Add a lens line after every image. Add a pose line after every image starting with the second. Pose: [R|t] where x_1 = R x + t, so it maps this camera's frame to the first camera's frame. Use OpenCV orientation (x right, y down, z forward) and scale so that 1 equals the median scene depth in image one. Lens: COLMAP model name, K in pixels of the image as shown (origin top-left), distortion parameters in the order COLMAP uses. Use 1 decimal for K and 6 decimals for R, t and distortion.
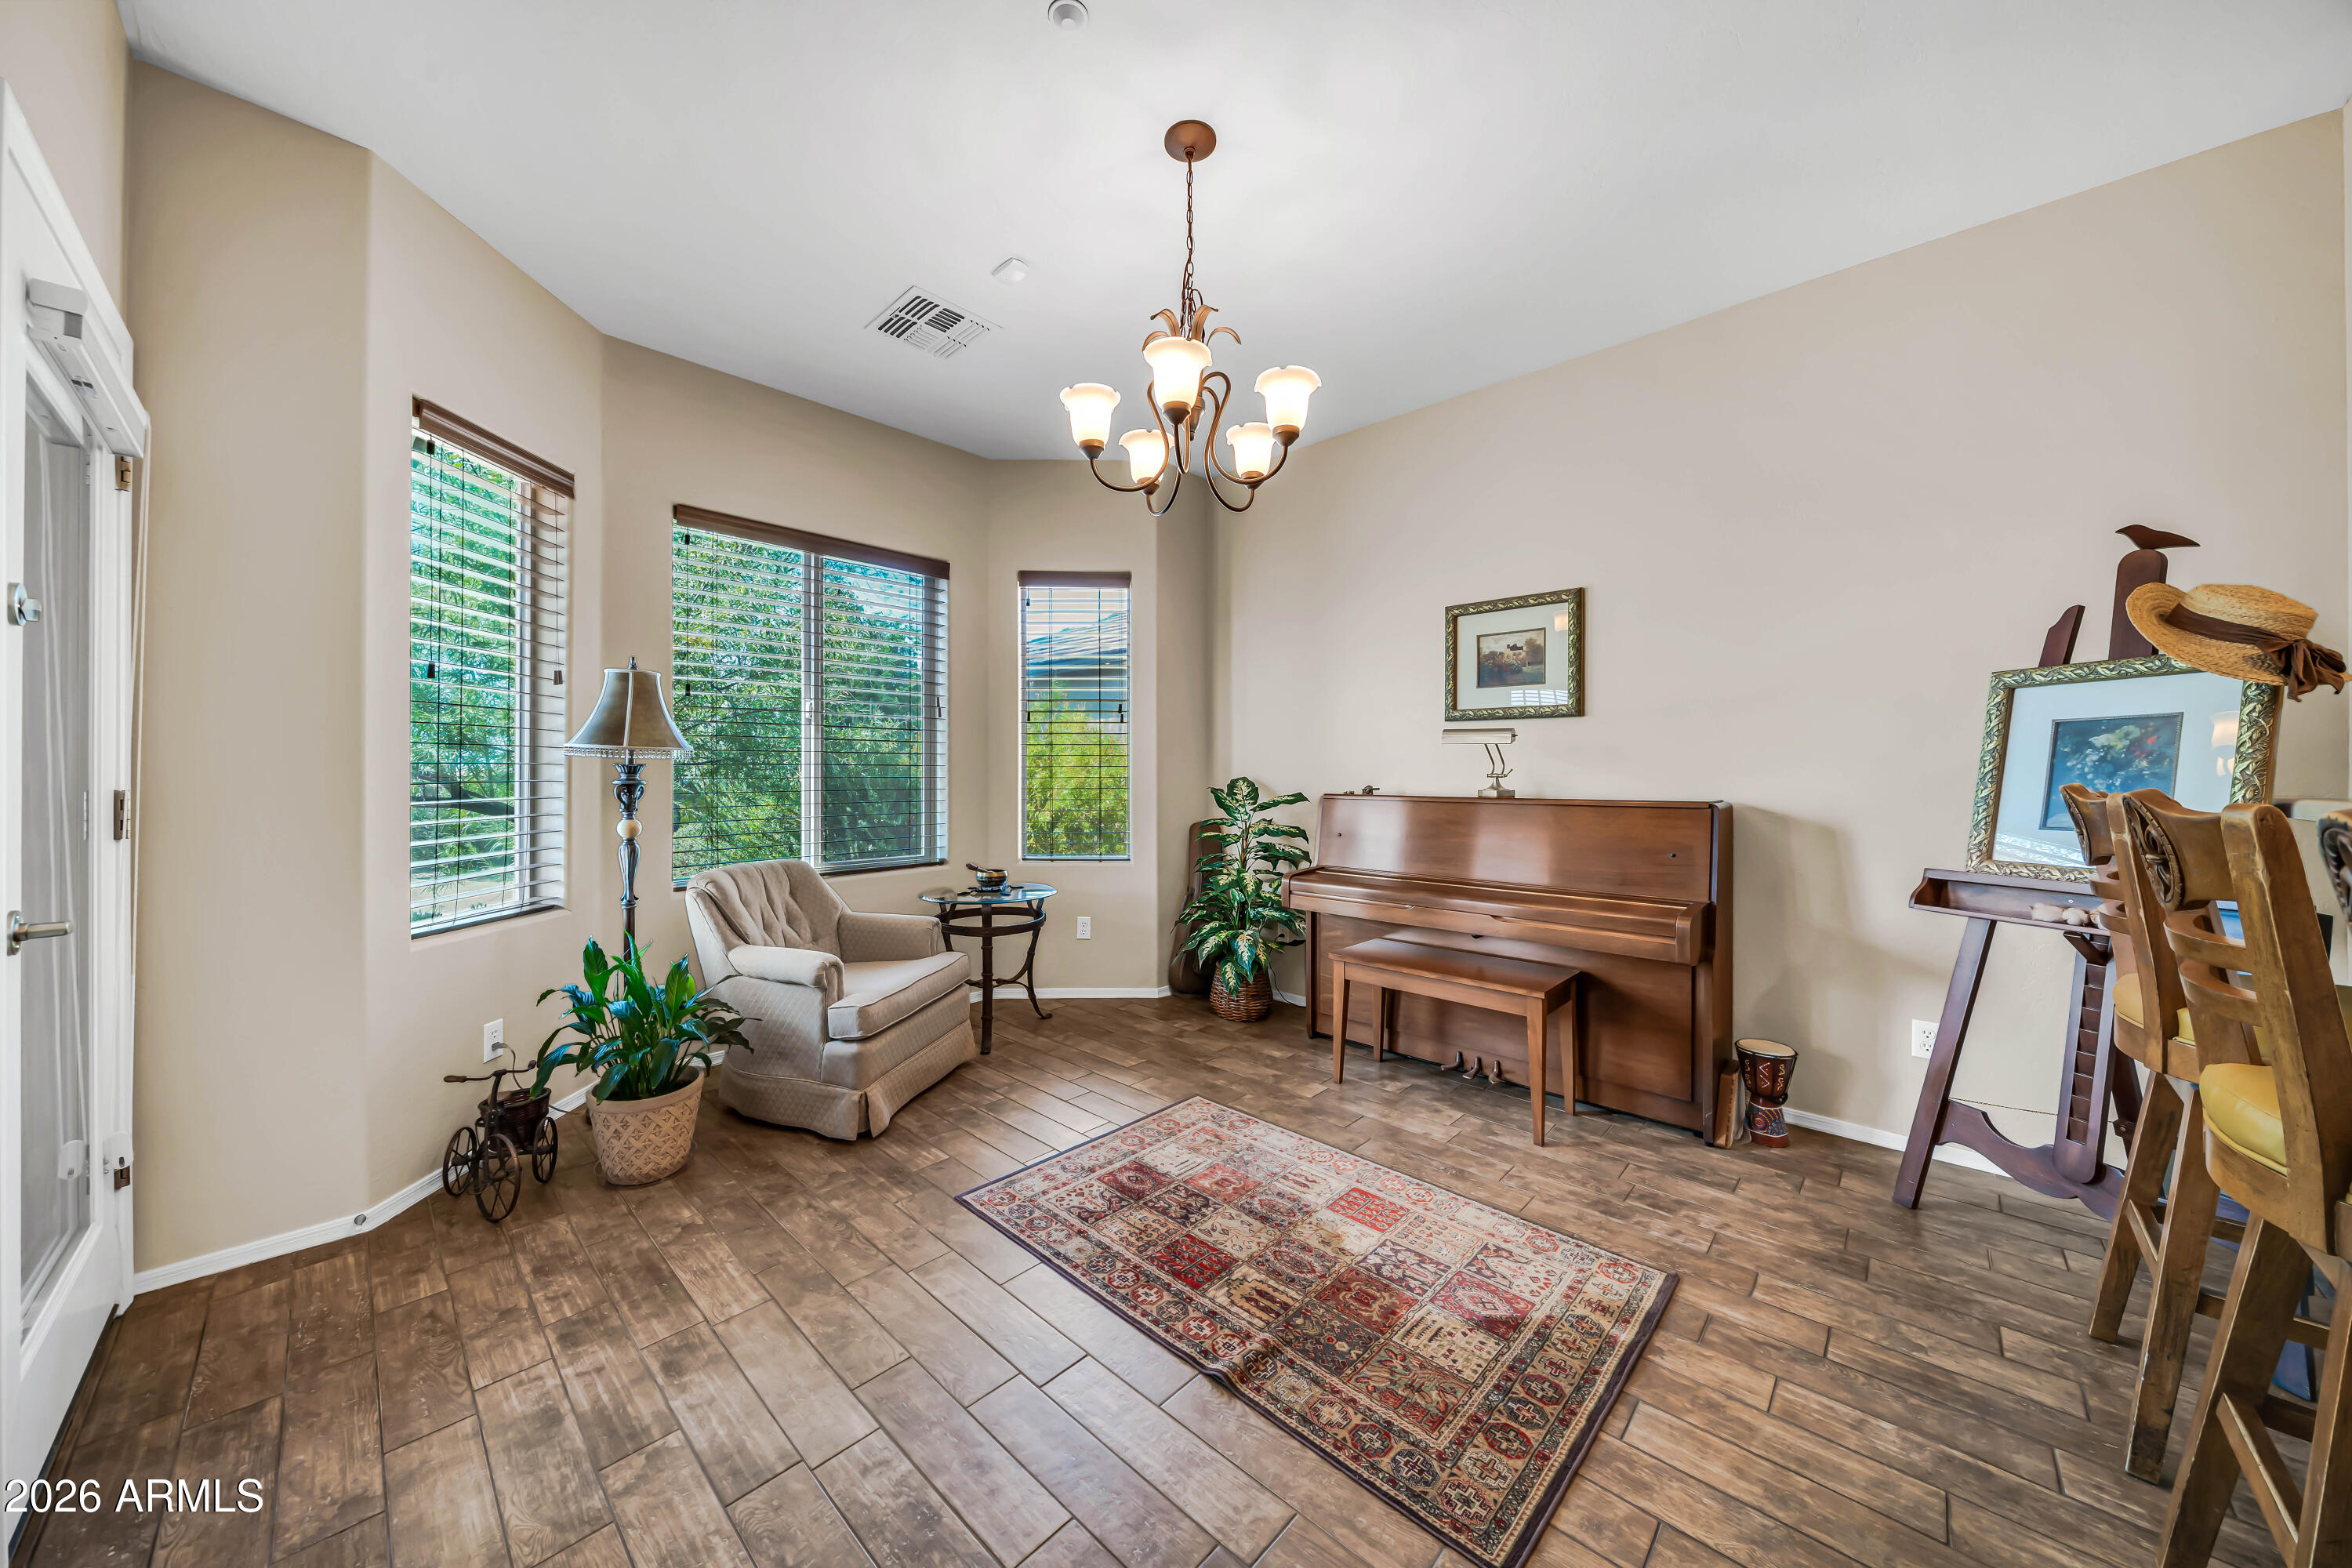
lens RADIAL K [[800.5, 0, 1129.5], [0, 800.5, 770.0], [0, 0, 1]] dist [-0.004434, 0.000038]
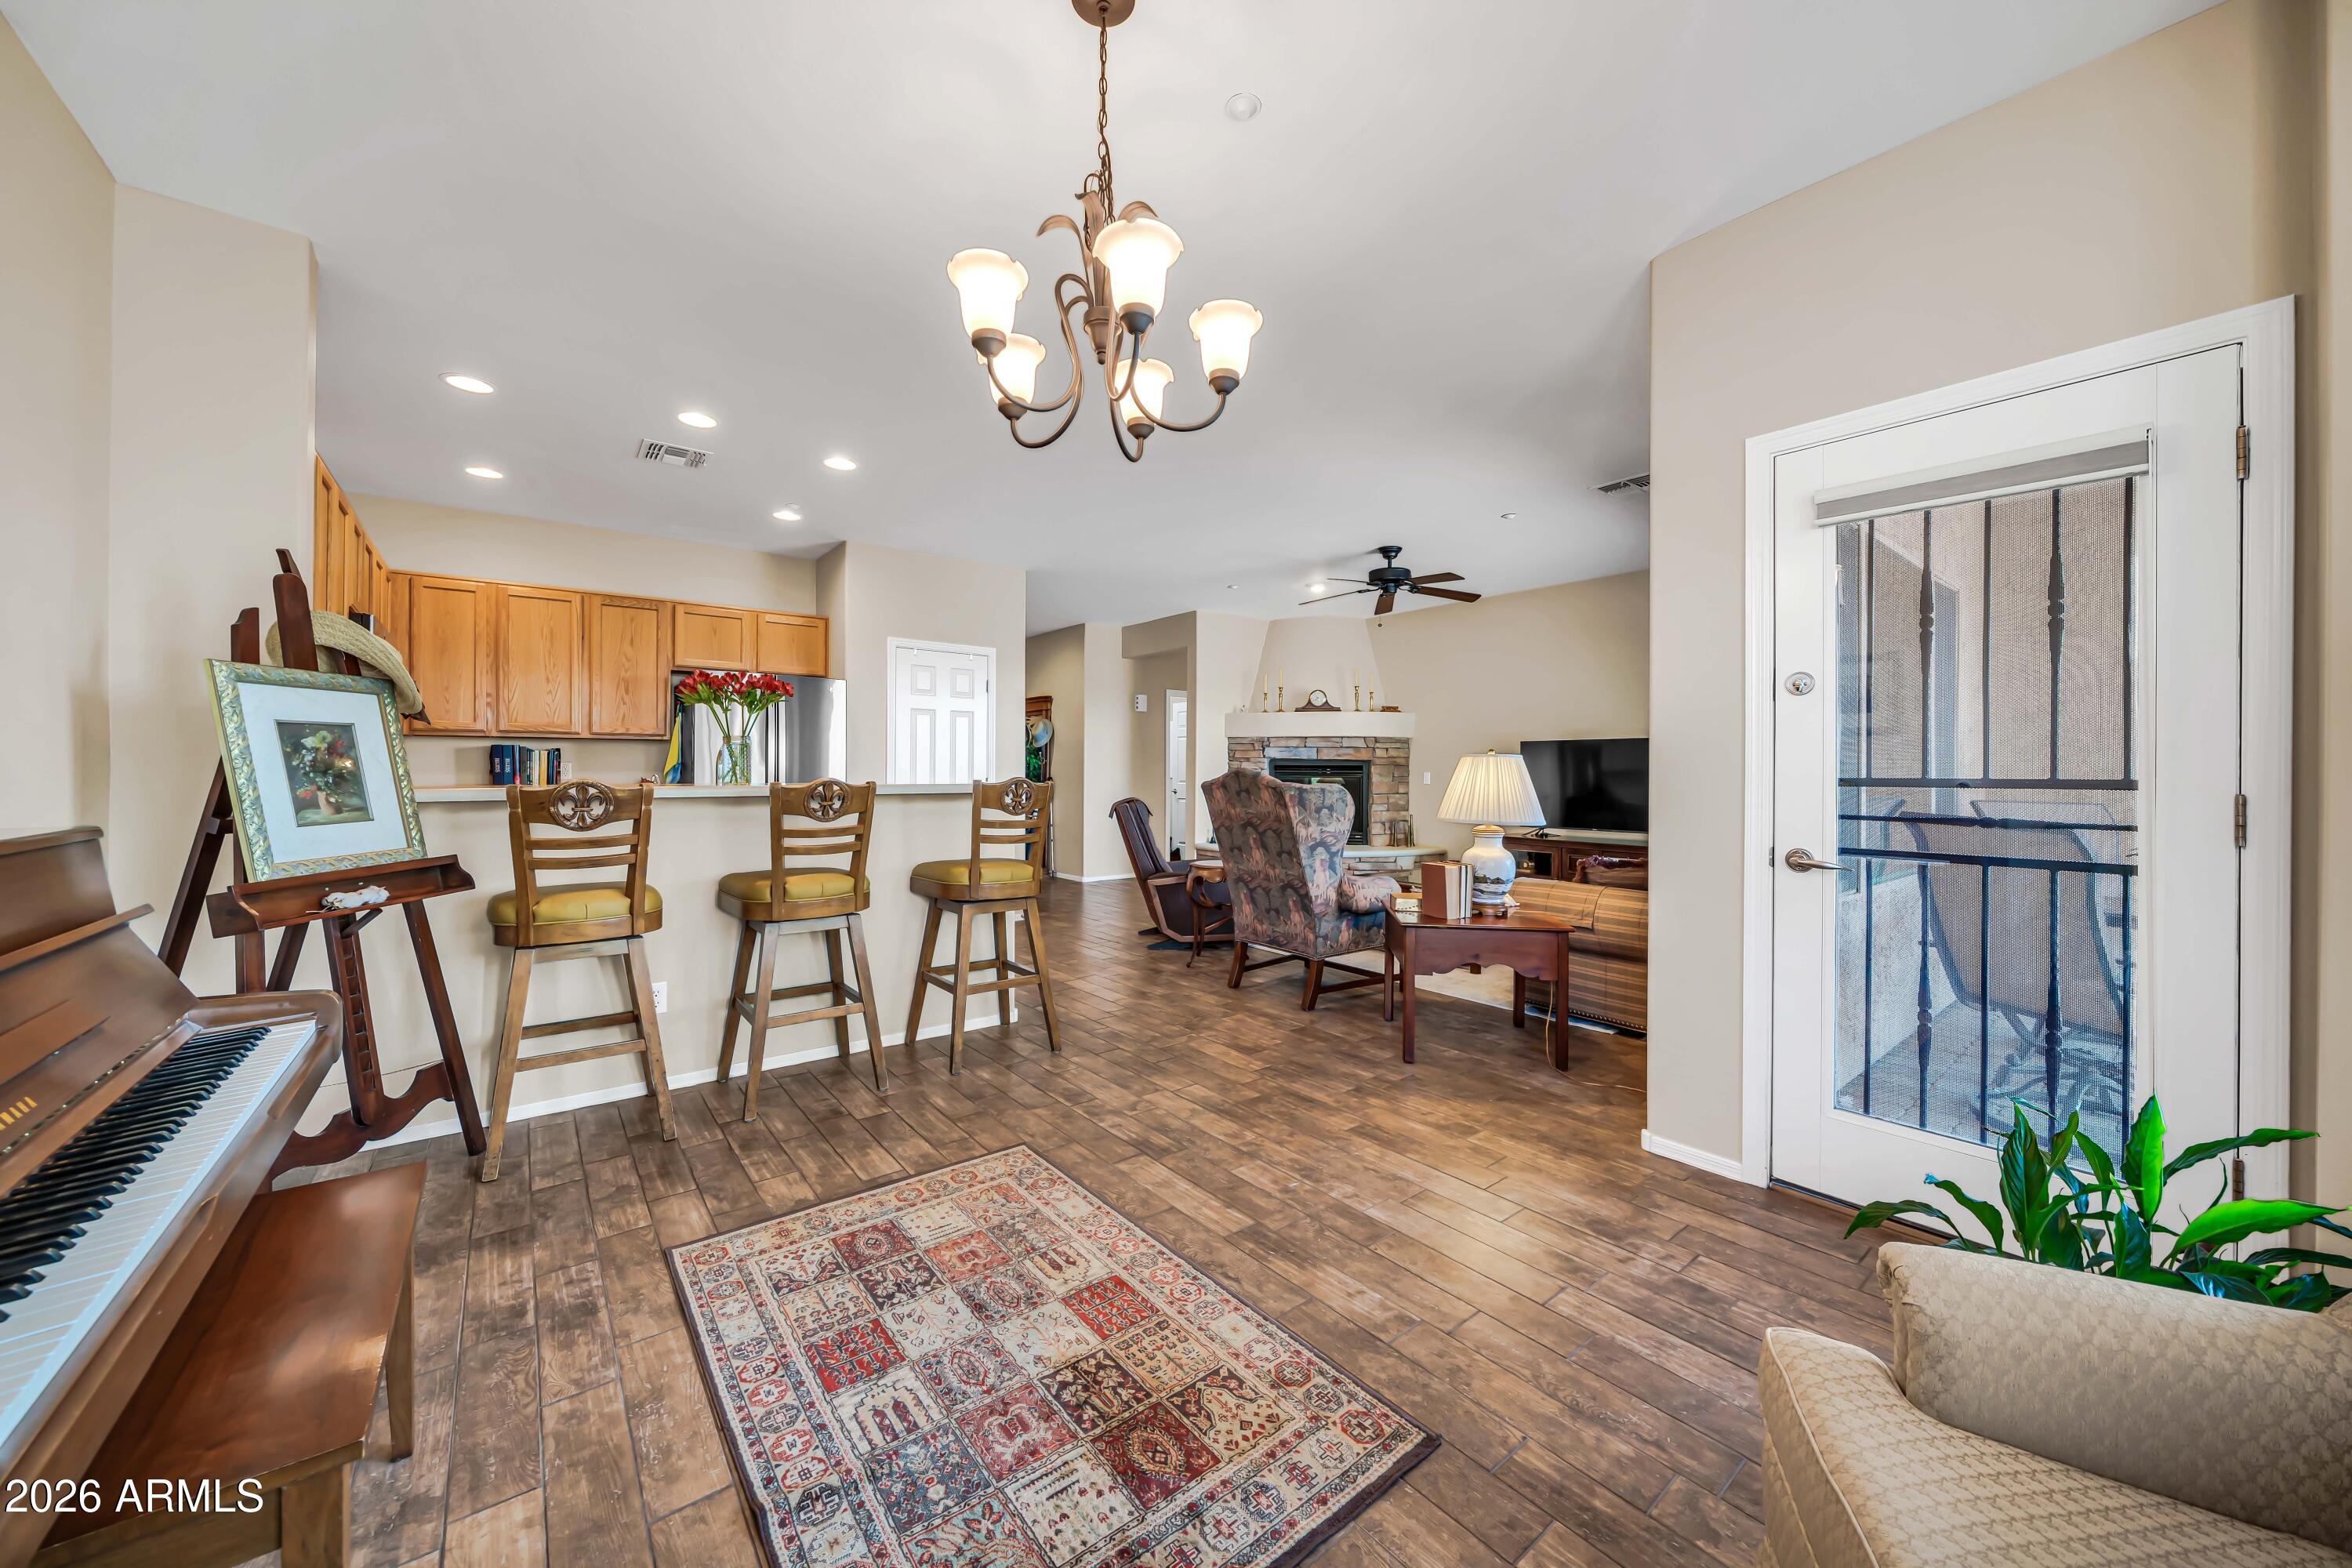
lens RADIAL K [[822.3, 0, 1159.1], [0, 822.3, 776.0], [0, 0, 1]] dist [-0.000619, -0.000023]
pose [[-0.993794, -0.002607, 0.111207, -0.072380], [-0.002191, 0.999990, 0.003857, 0.001887], [-0.111216, 0.003589, -0.993790, 1.764823]]
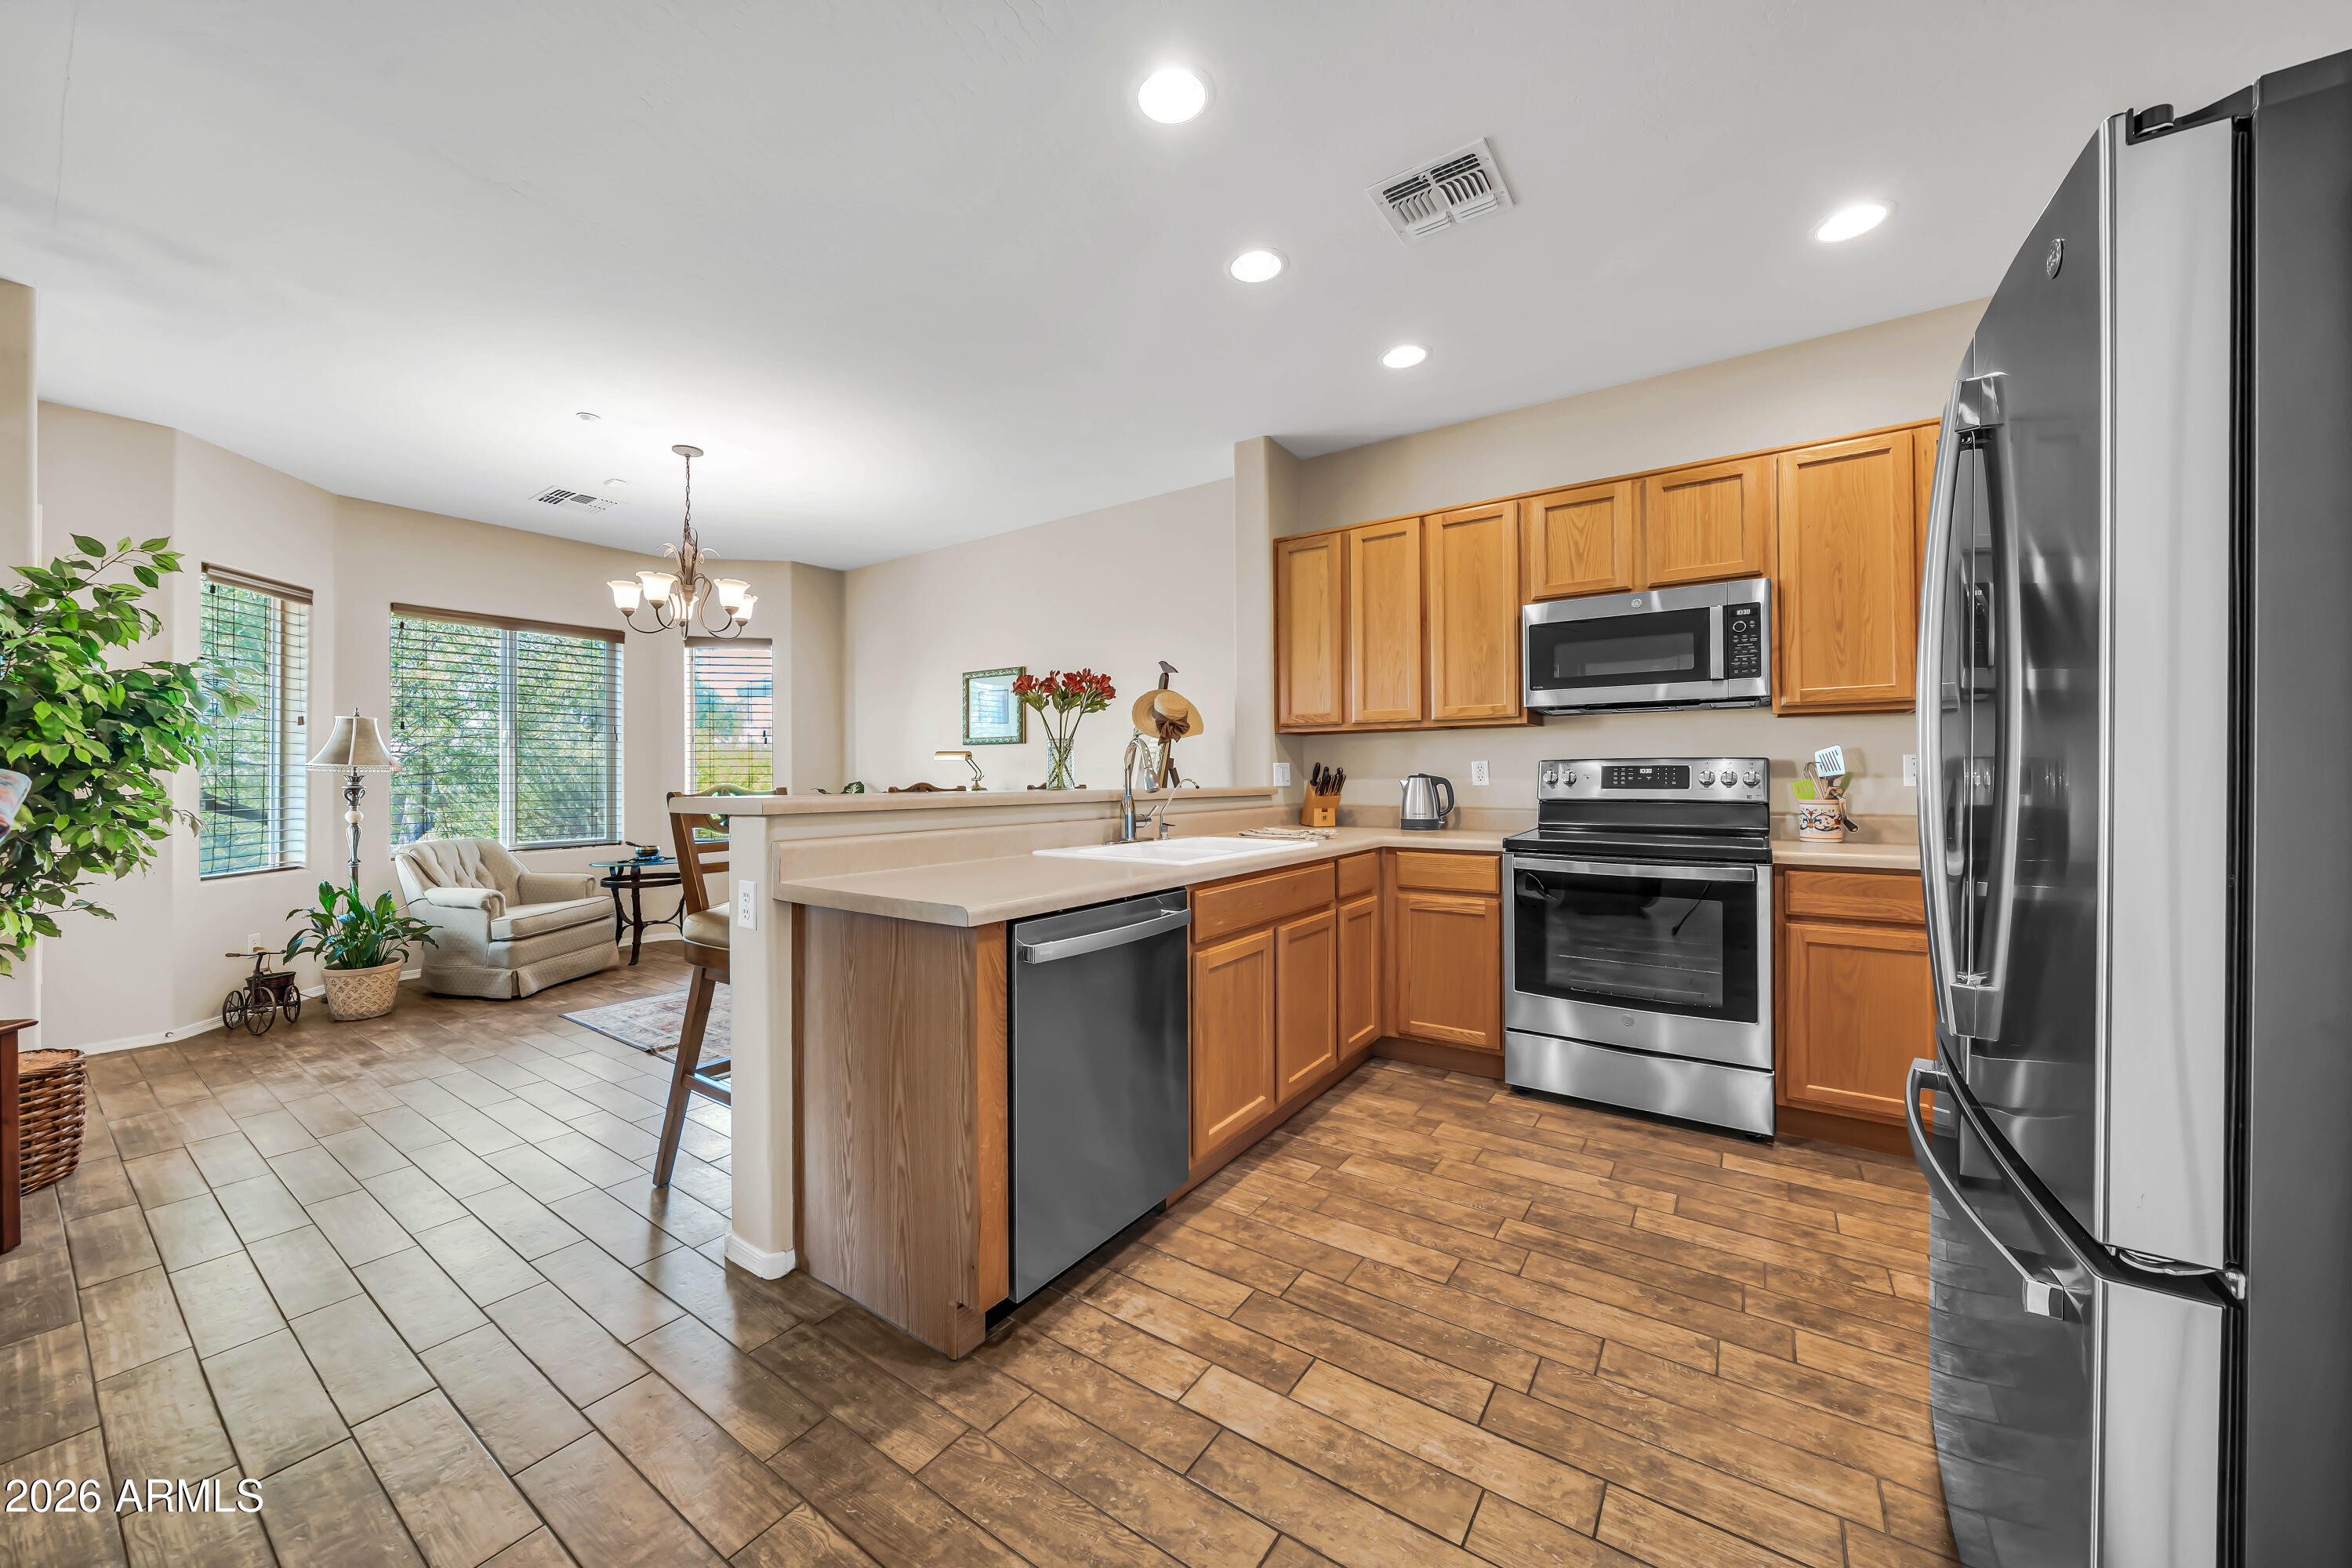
lens RADIAL K [[805.3, 0, 1139.7], [0, 805.3, 770.4], [0, 0, 1]] dist [-0.001044, -0.000221]
pose [[0.982363, -0.004379, 0.186933, 0.683514], [0.005713, 0.999962, -0.006595, 0.001706], [-0.186897, 0.007547, 0.982351, -0.966788]]
